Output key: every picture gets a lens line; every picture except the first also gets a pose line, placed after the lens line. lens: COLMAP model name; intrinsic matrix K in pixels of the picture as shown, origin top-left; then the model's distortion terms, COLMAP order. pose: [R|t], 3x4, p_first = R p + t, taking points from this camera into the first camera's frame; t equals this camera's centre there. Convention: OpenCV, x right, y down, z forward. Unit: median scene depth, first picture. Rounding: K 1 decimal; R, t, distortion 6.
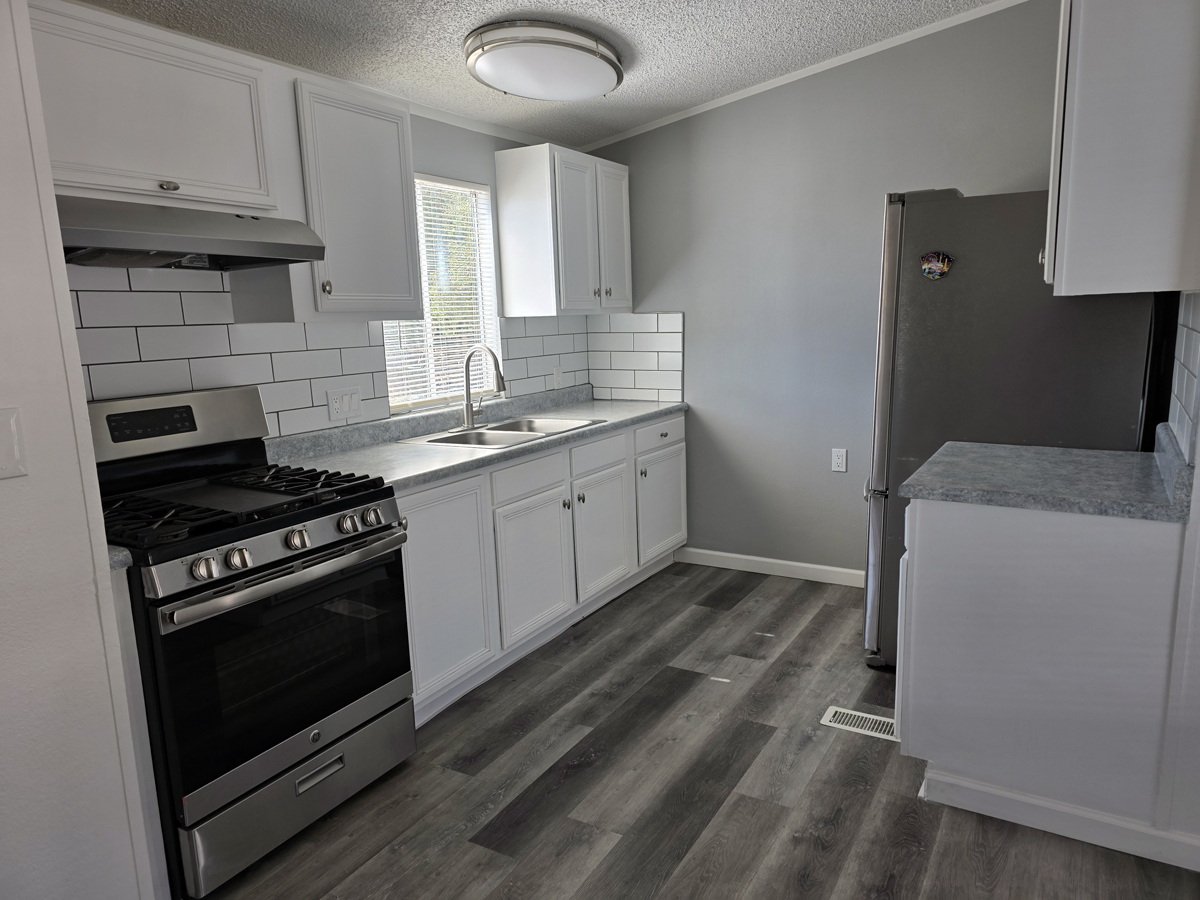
lens RADIAL K [[797.2, 0, 607.9], [0, 797.2, 462.0], [0, 0, 1]] dist [0.071282, -0.062166]
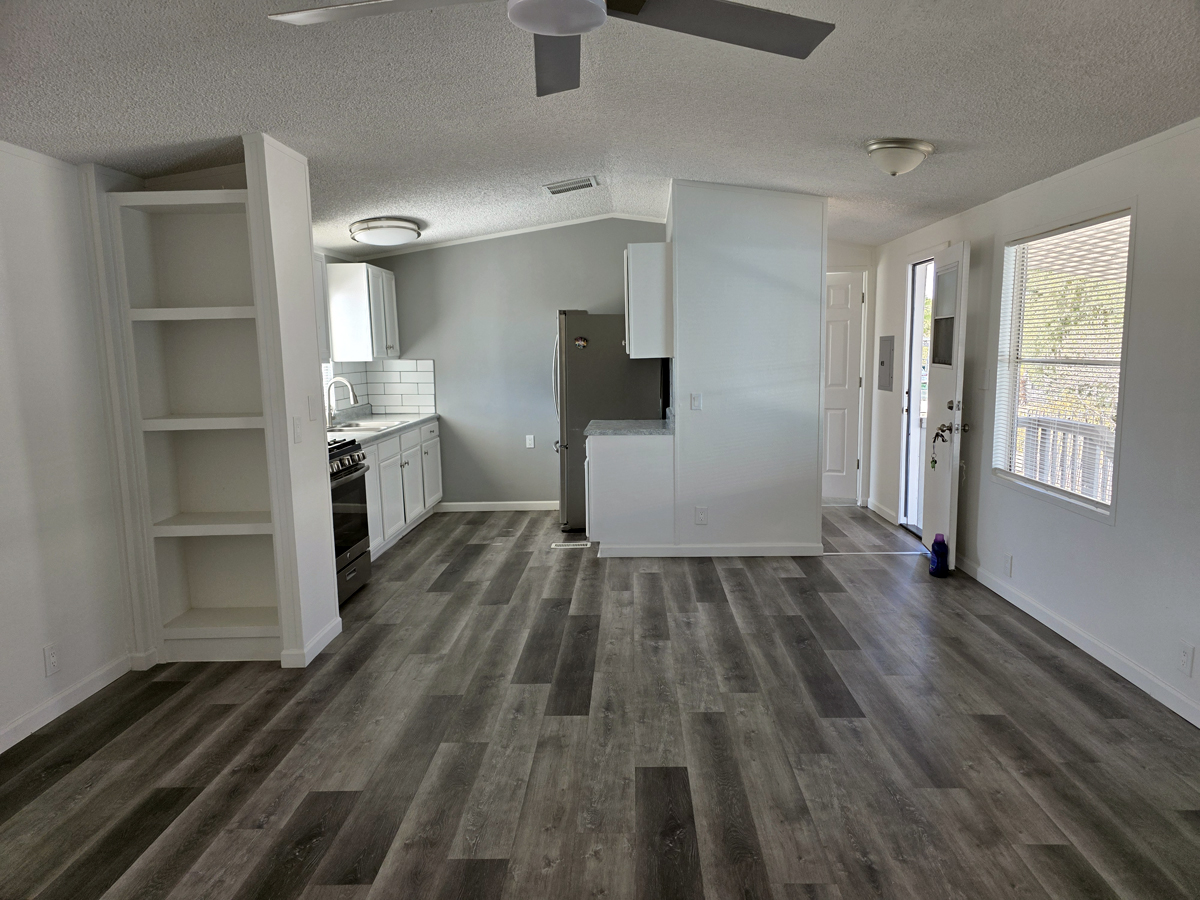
lens RADIAL K [[797.2, 0, 615.0], [0, 797.2, 464.6], [0, 0, 1]] dist [0.071282, -0.062166]
pose [[0.873643, -0.054703, 0.483482, -0.556946], [0.079173, 0.996399, -0.030327, 0.158120], [-0.480082, 0.064774, 0.874829, -0.895239]]
